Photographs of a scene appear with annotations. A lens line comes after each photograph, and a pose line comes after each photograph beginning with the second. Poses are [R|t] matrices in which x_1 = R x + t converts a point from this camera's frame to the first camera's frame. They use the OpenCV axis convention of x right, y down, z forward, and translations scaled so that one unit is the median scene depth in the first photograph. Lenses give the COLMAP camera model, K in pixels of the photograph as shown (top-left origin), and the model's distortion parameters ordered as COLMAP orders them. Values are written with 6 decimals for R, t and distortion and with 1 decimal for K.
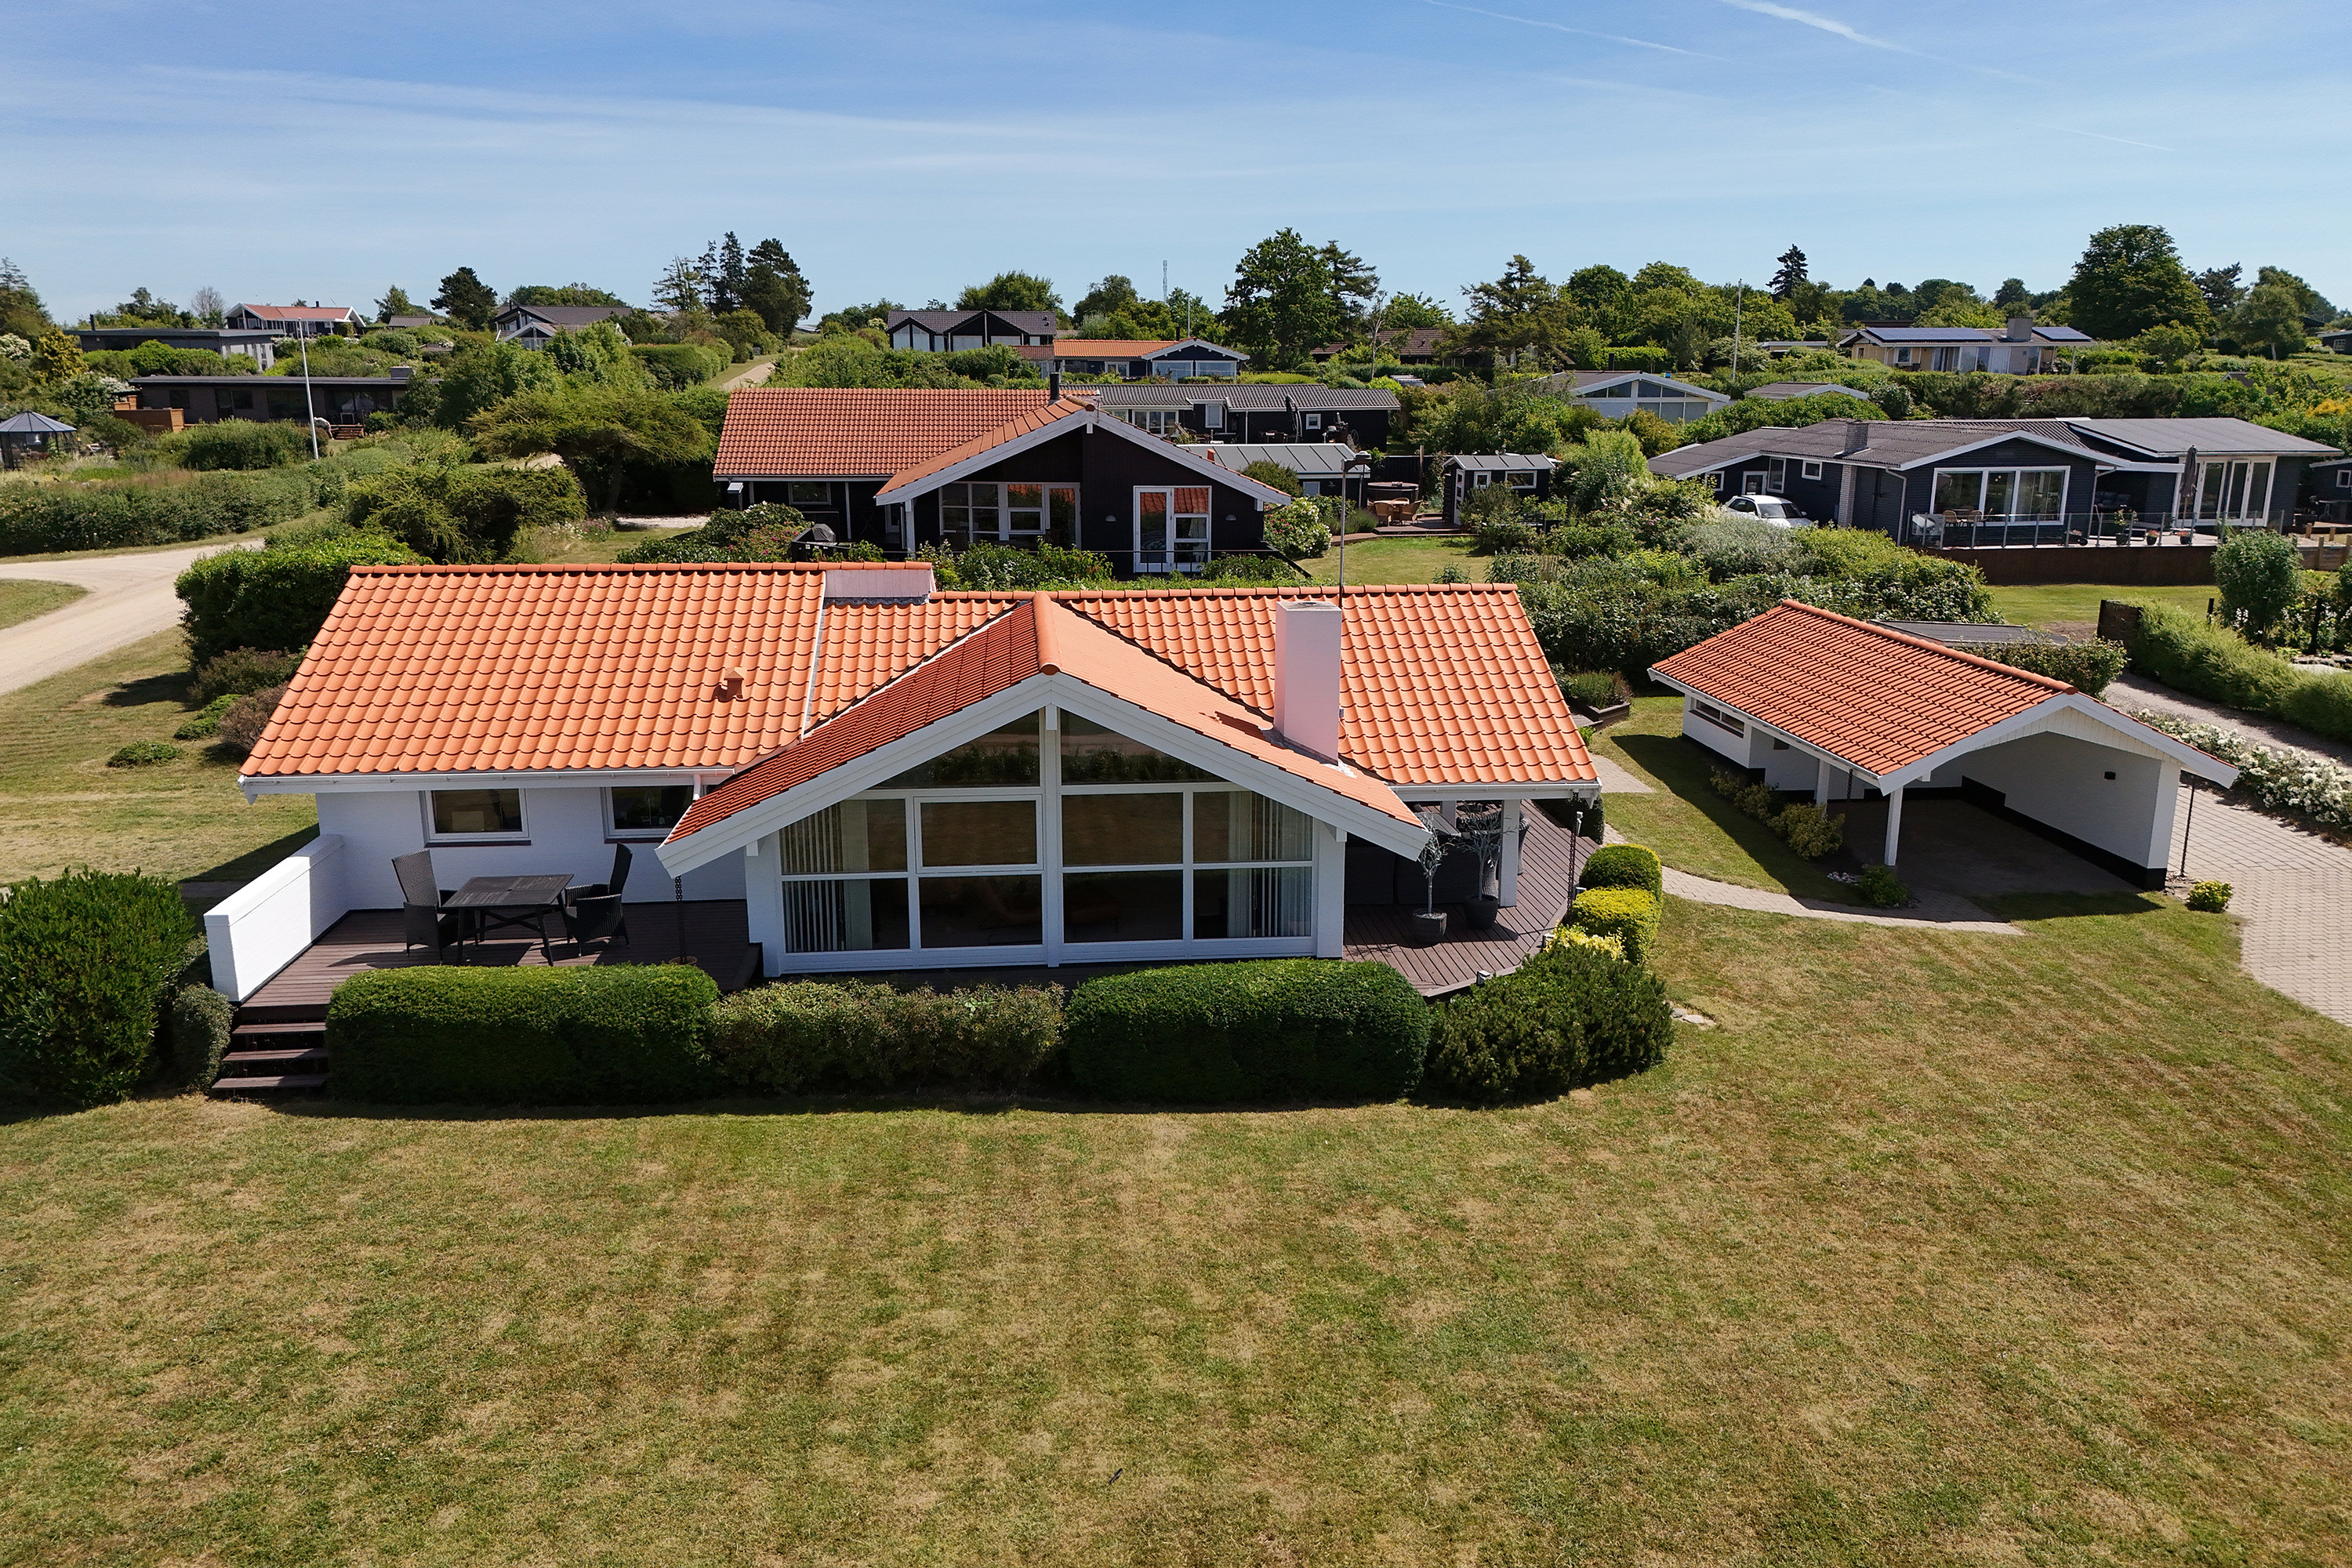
lens RADIAL K [[1726.2, 0, 1172.3], [0, 1726.2, 795.3], [0, 0, 1]] dist [0.094747, -0.113474]
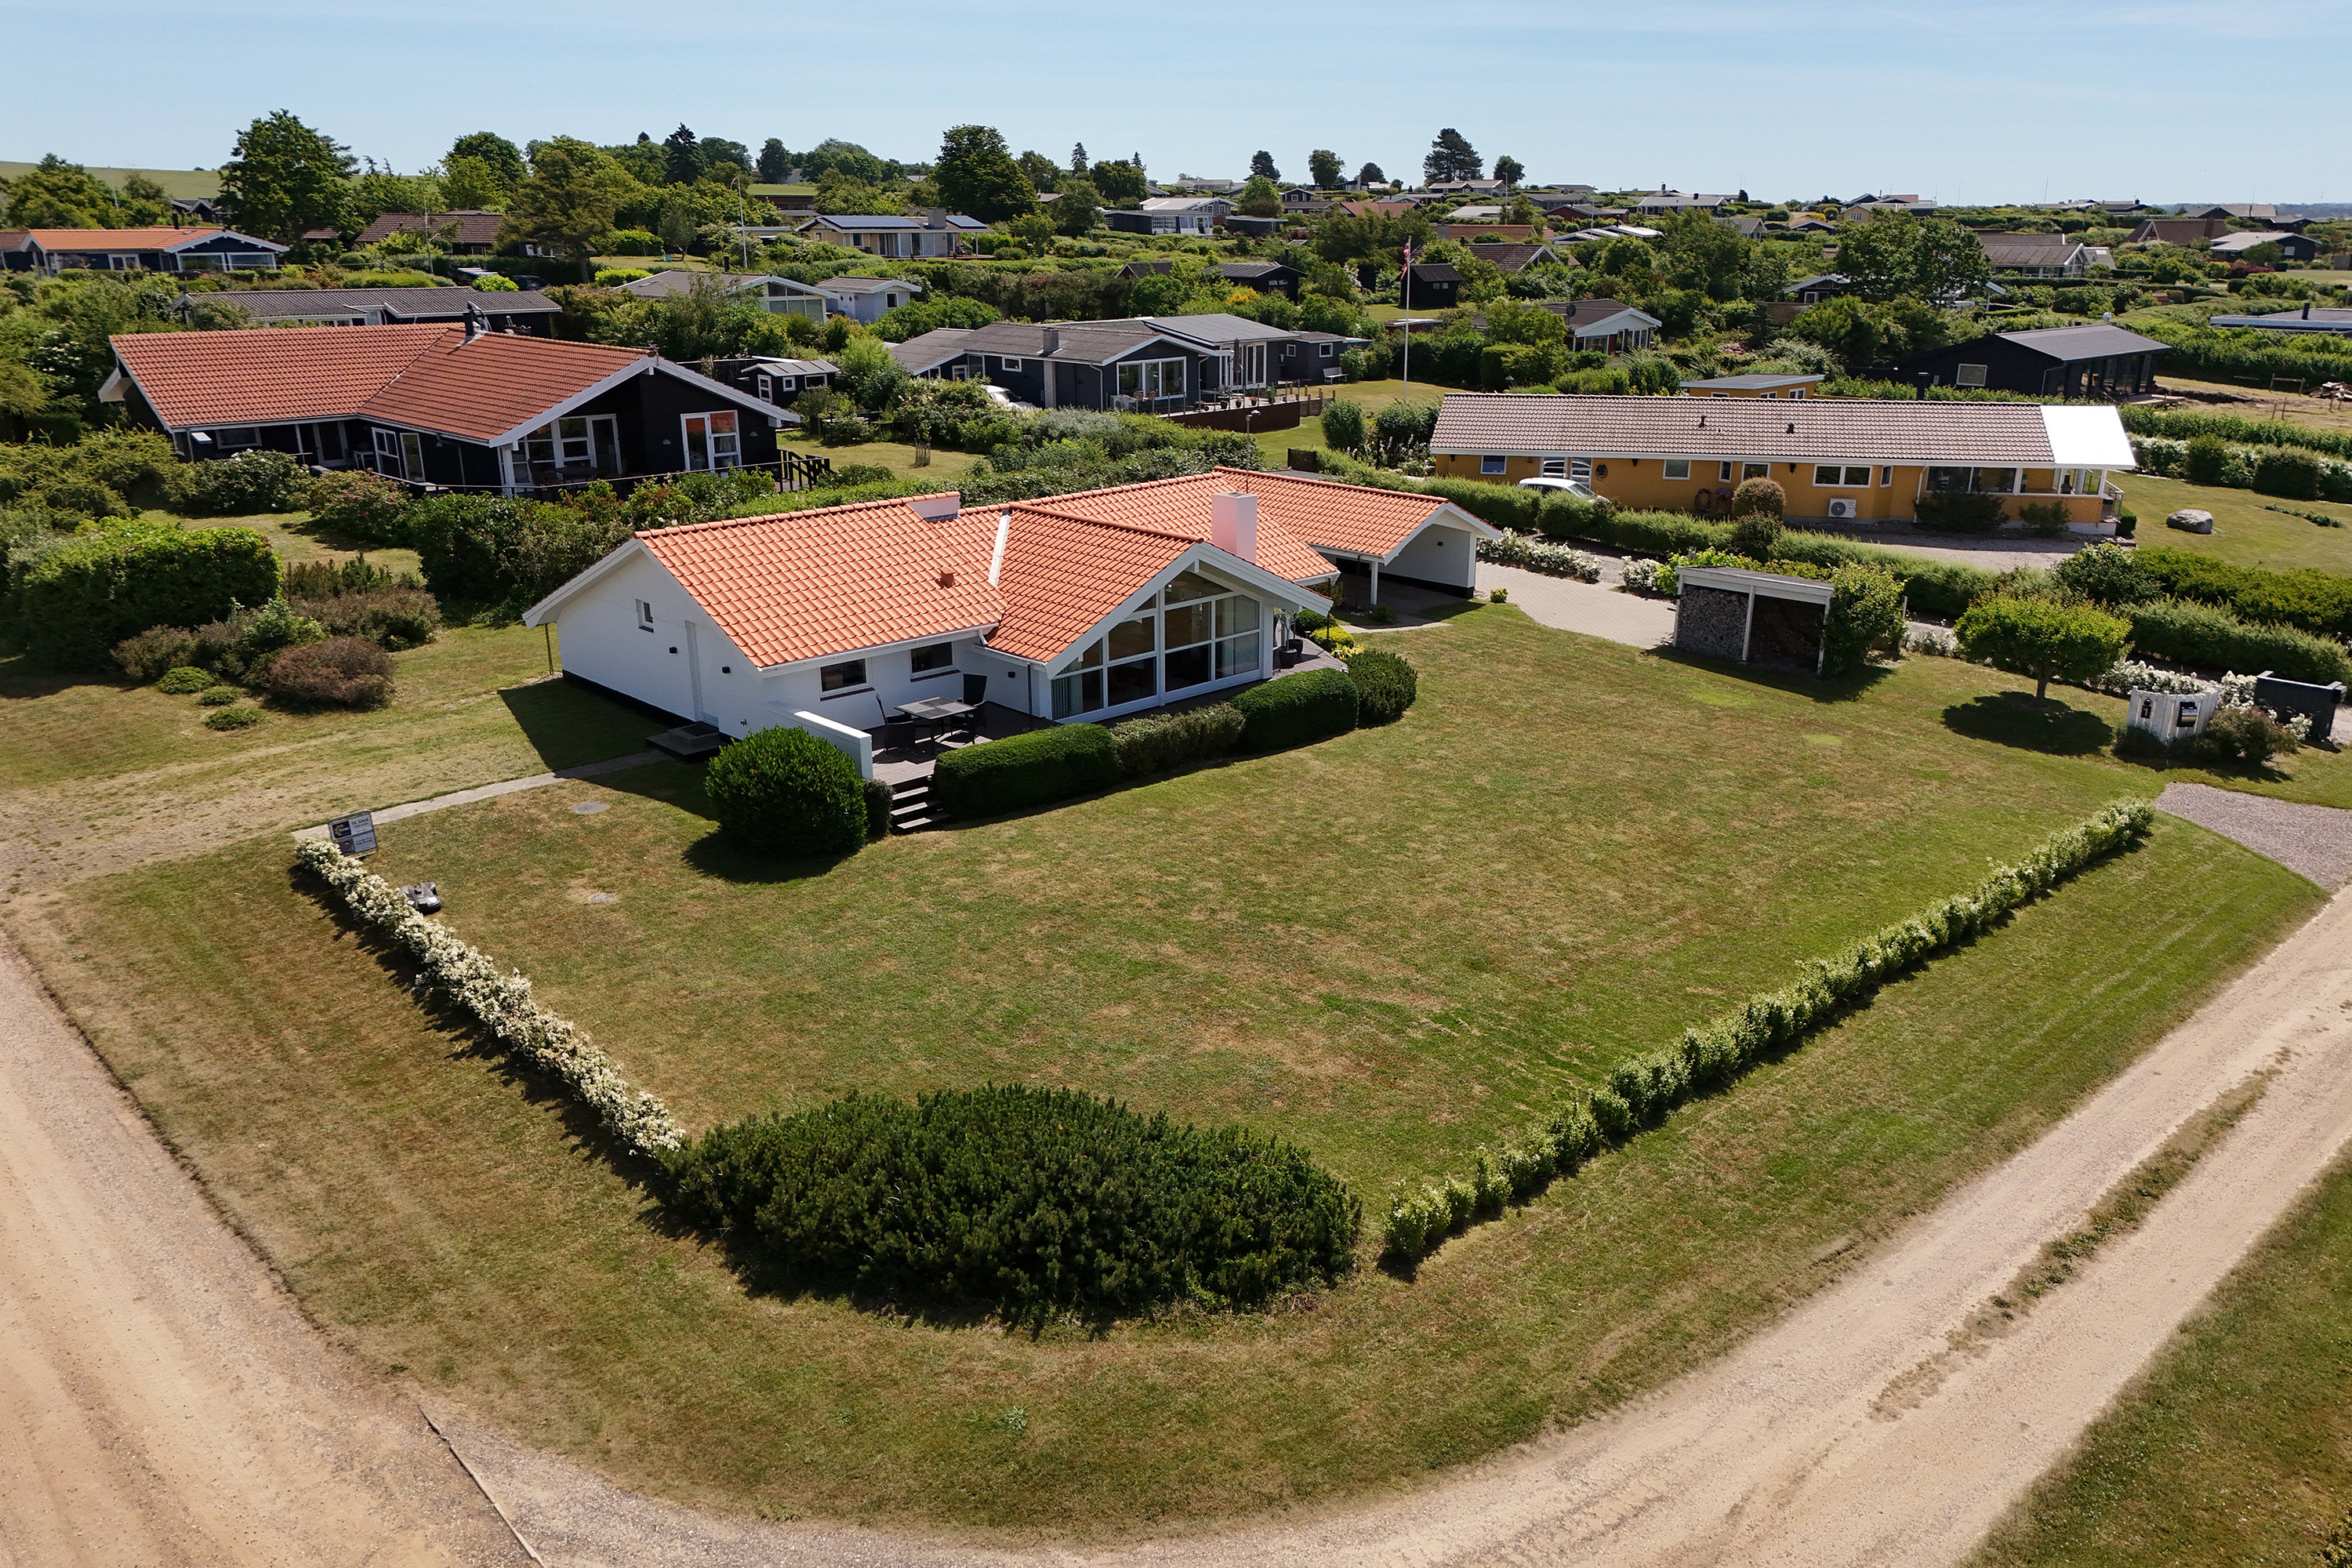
lens RADIAL K [[1726.2, 0, 1172.3], [0, 1726.2, 795.3], [0, 0, 1]] dist [0.094747, -0.113474]
pose [[0.785424, -0.200377, 0.585627, -1.062894], [0.151645, 0.979609, 0.131799, -0.043661], [-0.600094, -0.014710, 0.799794, -0.439754]]
